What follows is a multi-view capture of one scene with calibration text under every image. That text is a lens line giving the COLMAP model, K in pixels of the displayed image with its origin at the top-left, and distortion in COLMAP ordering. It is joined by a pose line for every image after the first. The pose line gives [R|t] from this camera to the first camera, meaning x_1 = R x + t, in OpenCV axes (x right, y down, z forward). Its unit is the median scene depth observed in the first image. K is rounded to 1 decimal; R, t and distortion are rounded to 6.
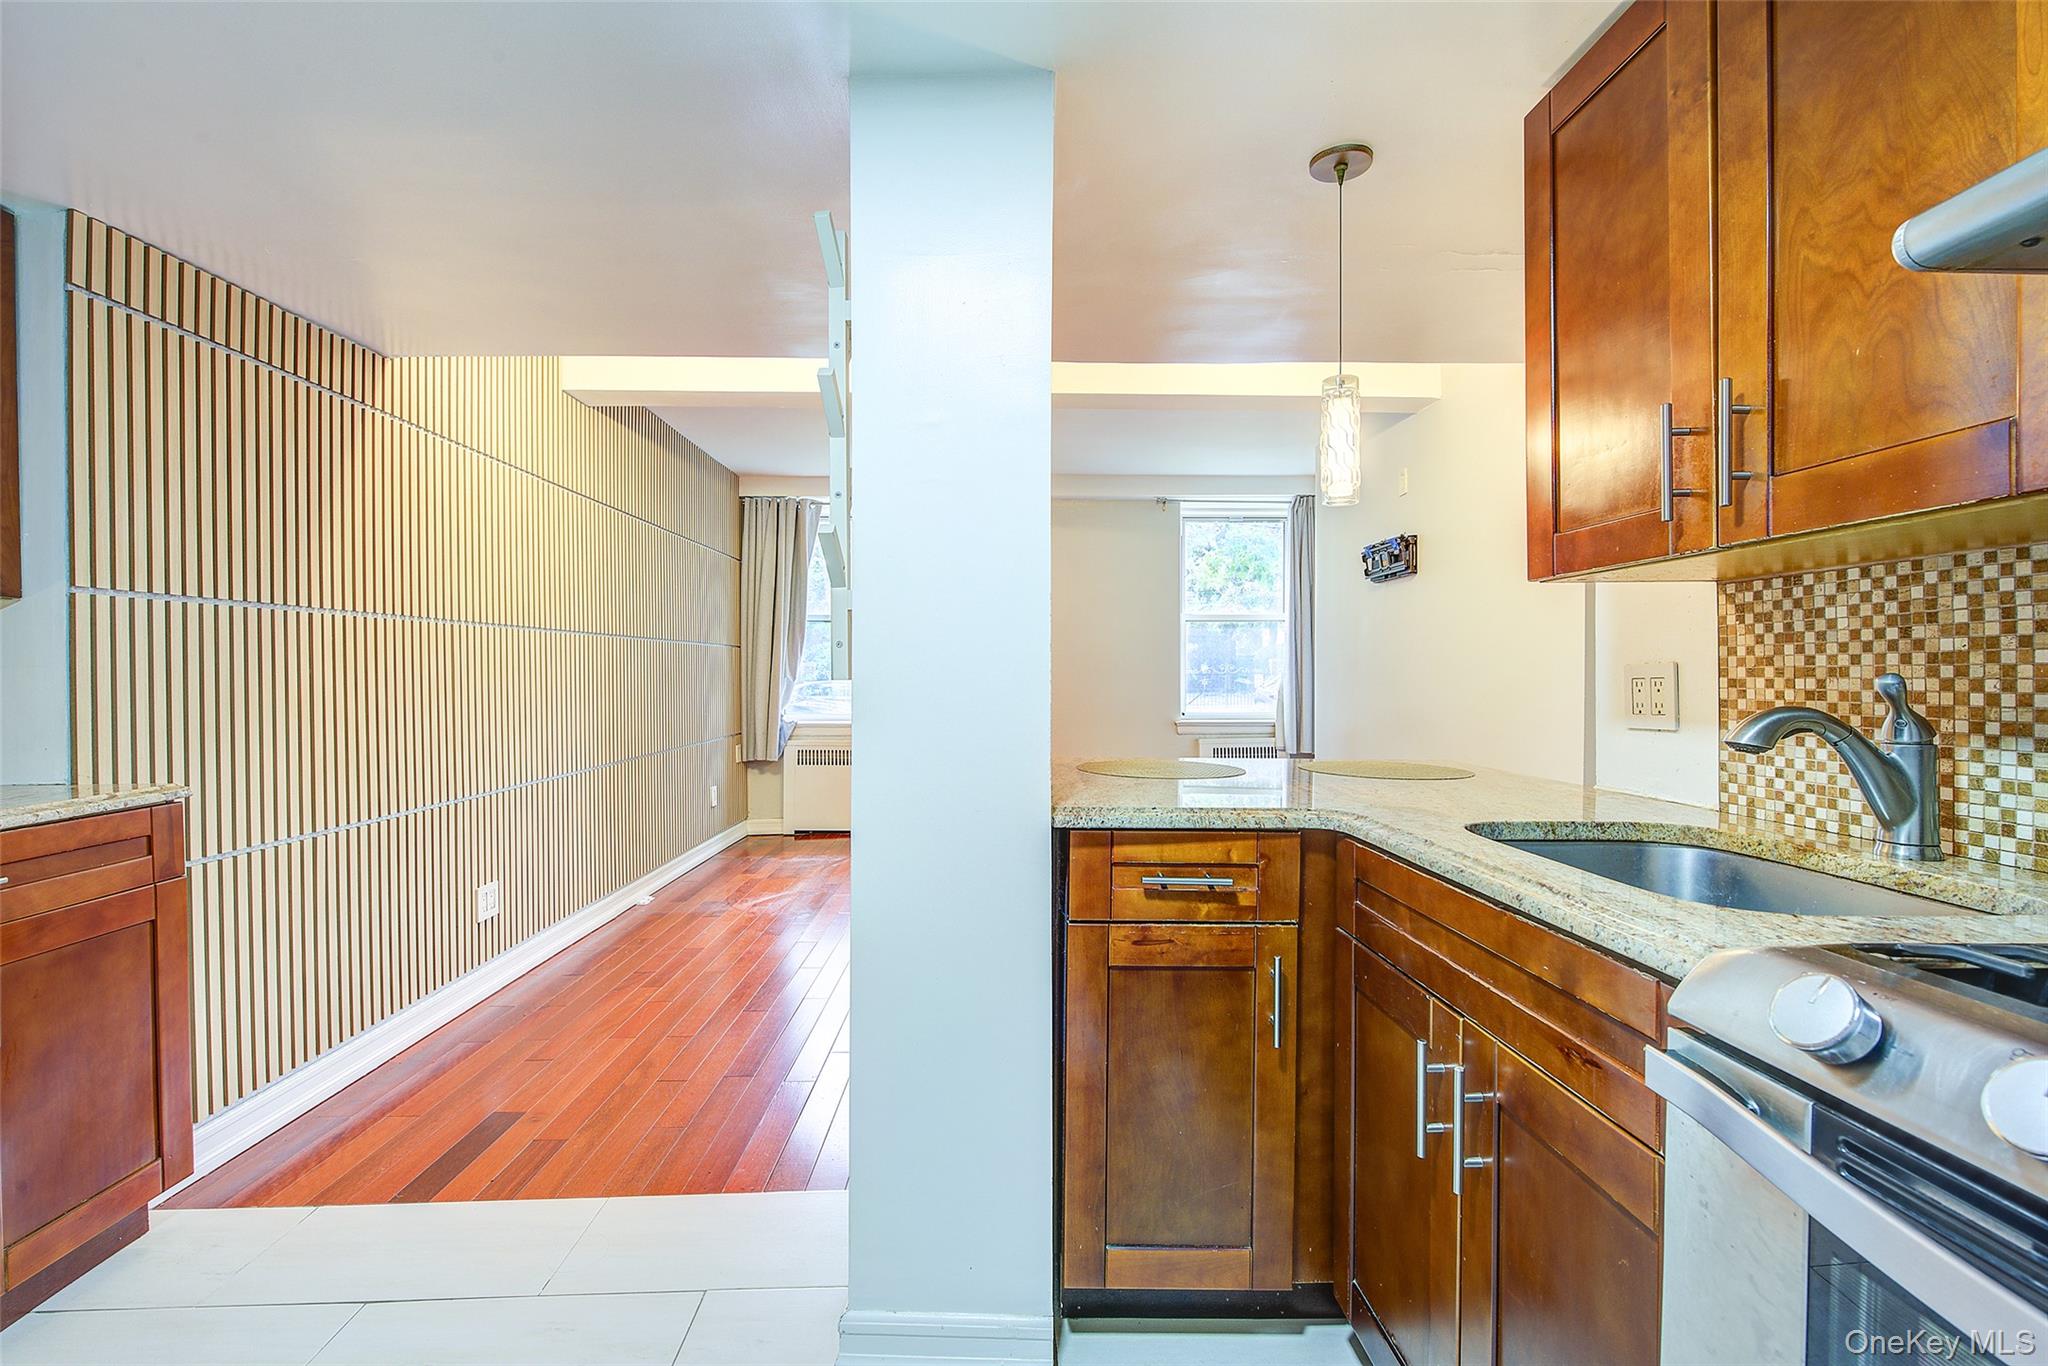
lens RADIAL K [[891.7, 0, 1025.9], [0, 891.7, 680.8], [0, 0, 1]] dist [-0.000233, -0.001082]
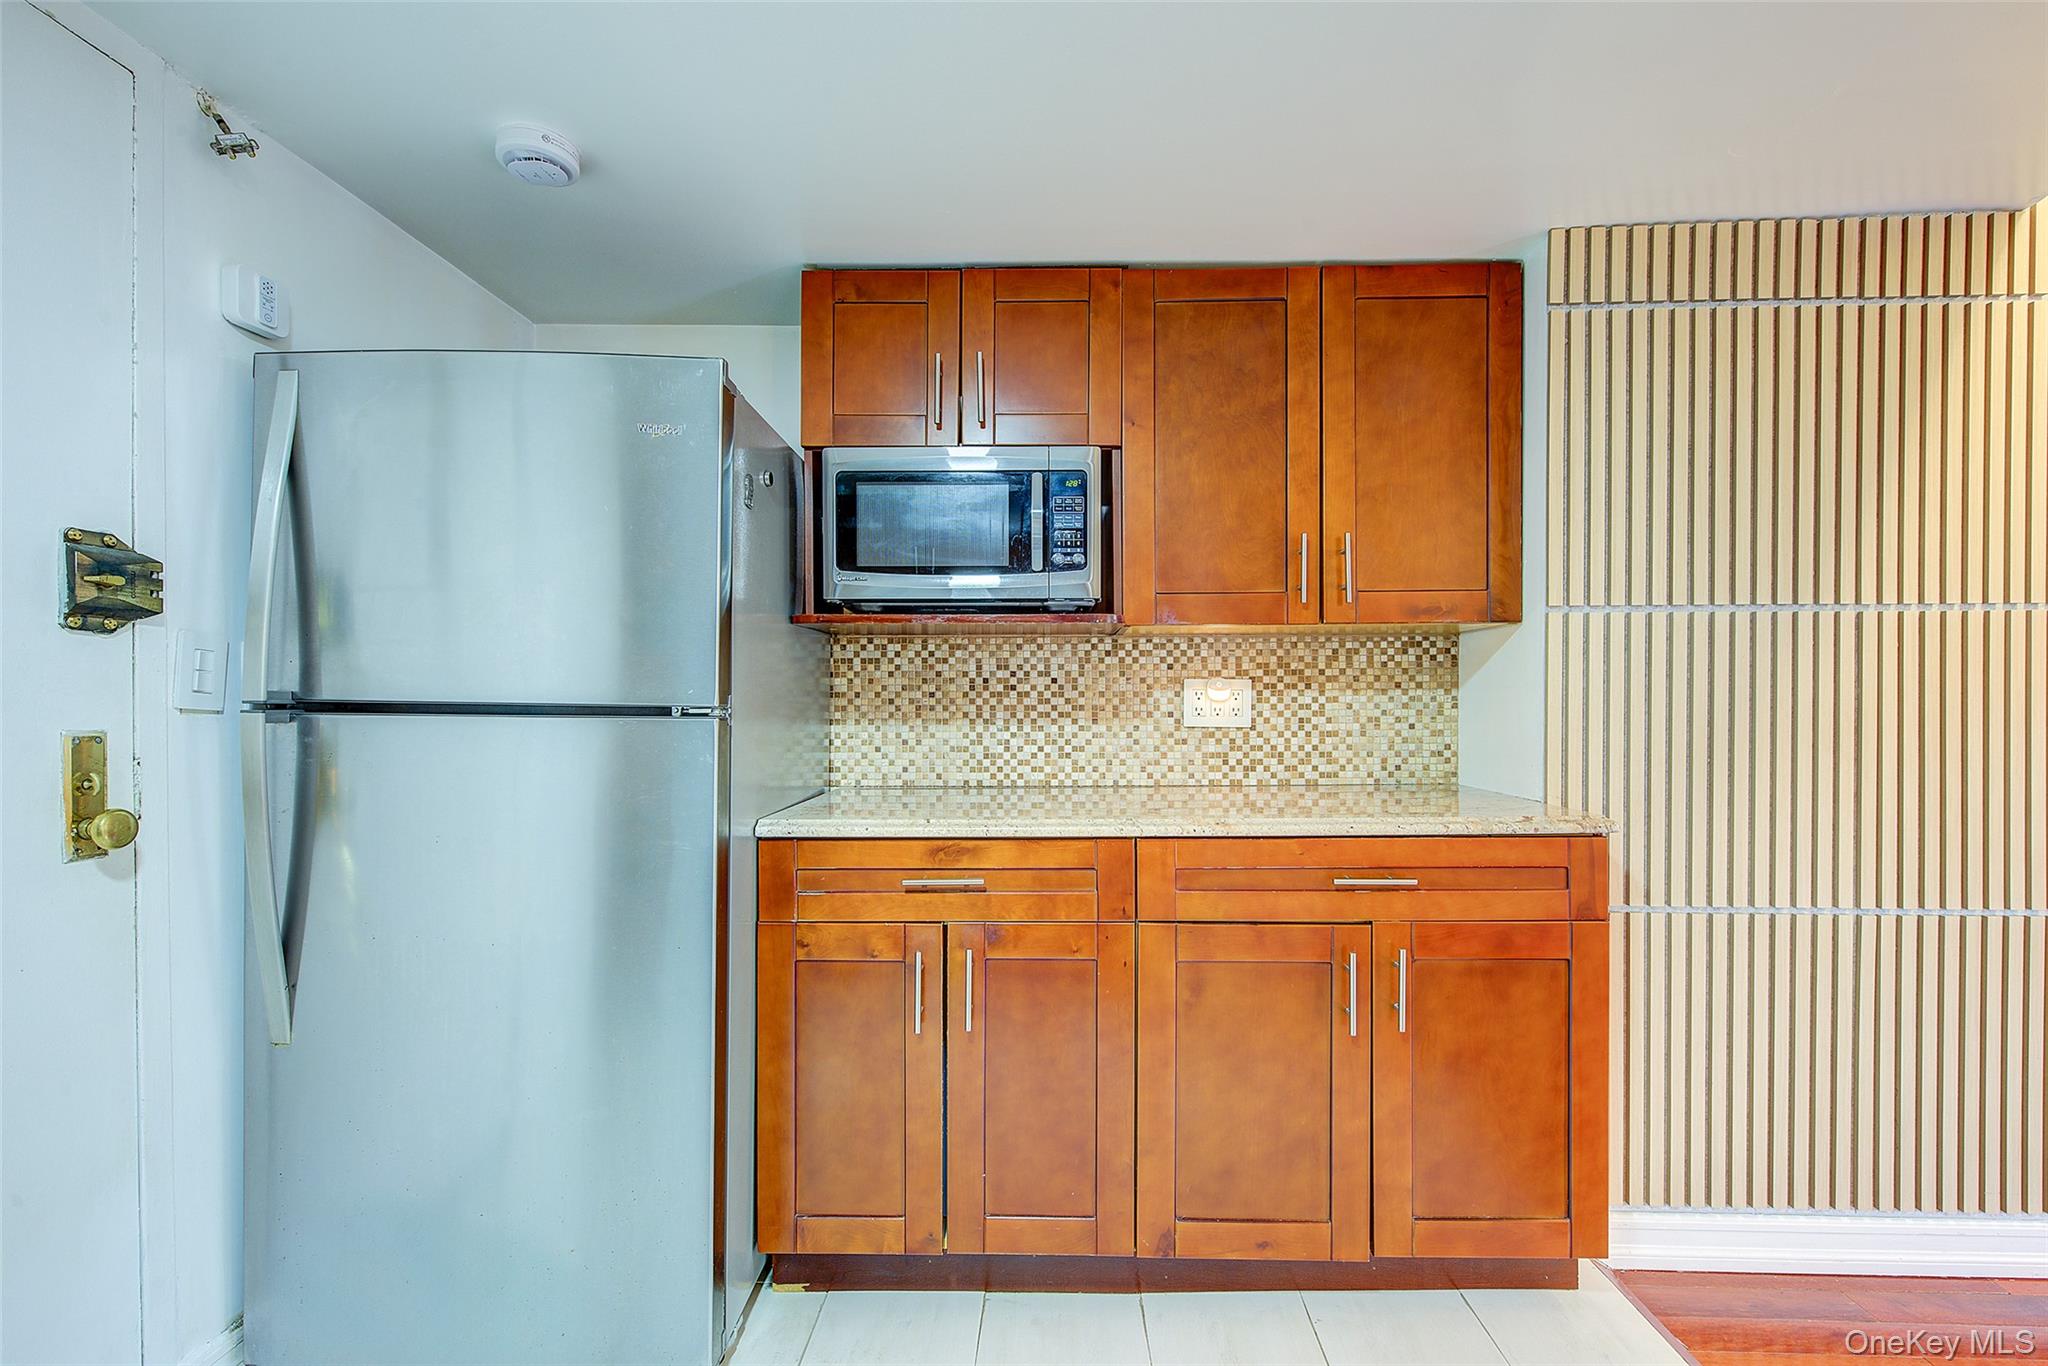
lens RADIAL K [[891.7, 0, 1025.6], [0, 891.7, 706.7], [0, 0, 1]] dist [-0.000233, -0.001082]
pose [[-0.062709, 0.014954, -0.997920, -0.030576], [-0.011406, 0.999812, 0.015699, -0.002338], [0.997967, 0.012367, -0.062526, 0.585261]]
